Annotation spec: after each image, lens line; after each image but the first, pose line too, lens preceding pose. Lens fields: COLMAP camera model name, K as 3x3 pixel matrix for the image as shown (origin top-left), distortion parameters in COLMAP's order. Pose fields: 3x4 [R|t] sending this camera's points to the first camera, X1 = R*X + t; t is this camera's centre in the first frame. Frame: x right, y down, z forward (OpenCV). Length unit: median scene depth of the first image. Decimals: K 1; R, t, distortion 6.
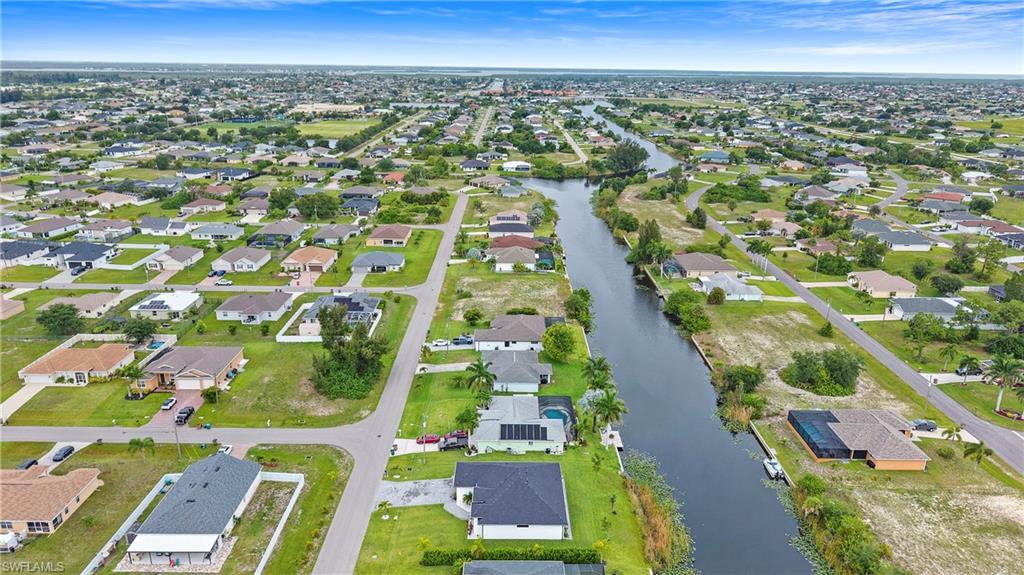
lens RADIAL K [[689.3, 0, 512.0], [0, 689.3, 287.5], [0, 0, 1]] dist [0.055710, -0.074933]
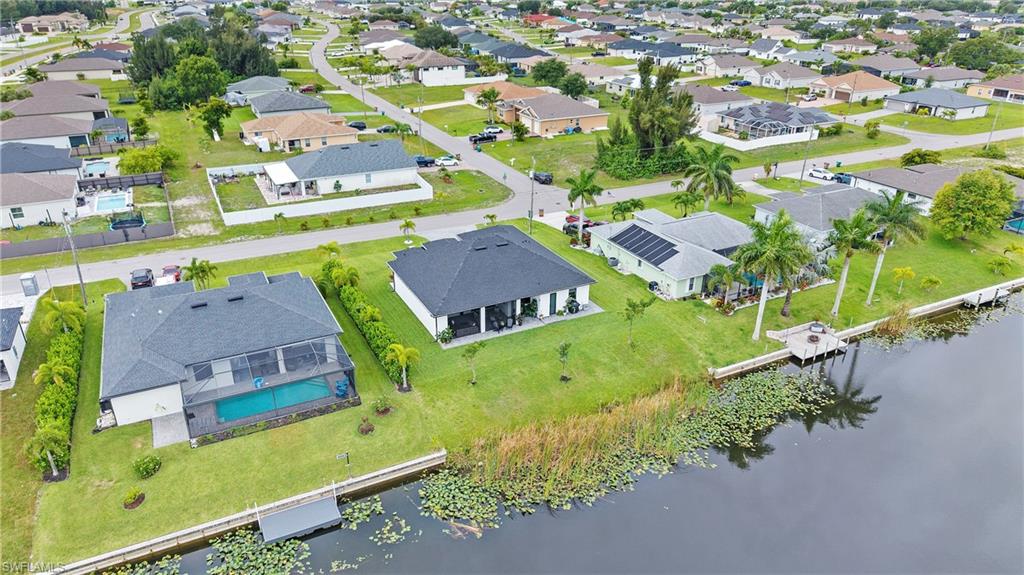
lens RADIAL K [[689.3, 0, 512.0], [0, 689.3, 287.5], [0, 0, 1]] dist [0.055710, -0.074933]
pose [[0.444651, 0.358538, -0.820814, 0.486423], [-0.272335, 0.927122, 0.257445, 0.134672], [0.853299, 0.109063, 0.509889, 0.653292]]
